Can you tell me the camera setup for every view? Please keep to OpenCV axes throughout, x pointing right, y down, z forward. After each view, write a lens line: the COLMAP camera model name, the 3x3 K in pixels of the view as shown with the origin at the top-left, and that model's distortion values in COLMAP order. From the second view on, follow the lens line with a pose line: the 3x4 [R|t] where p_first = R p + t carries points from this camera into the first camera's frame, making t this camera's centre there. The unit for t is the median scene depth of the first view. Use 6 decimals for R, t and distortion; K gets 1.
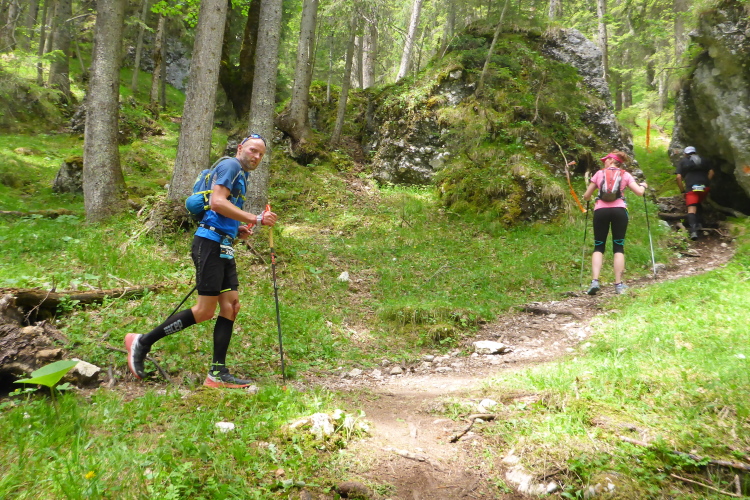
lens RADIAL K [[642.3, 0, 375.9], [0, 642.3, 249.2], [0, 0, 1]] dist [-0.034144, -0.006289]
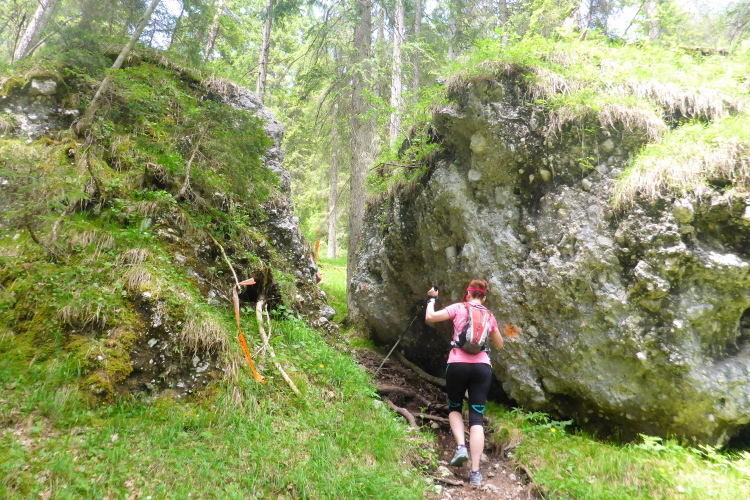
lens RADIAL K [[642.3, 0, 375.7], [0, 642.3, 245.9], [0, 0, 1]] dist [-0.034144, -0.006289]
pose [[0.818779, 0.177338, 0.546033, 0.097495], [-0.070744, 0.975014, -0.210578, -0.057701], [-0.569734, 0.133788, 0.810866, 0.487007]]
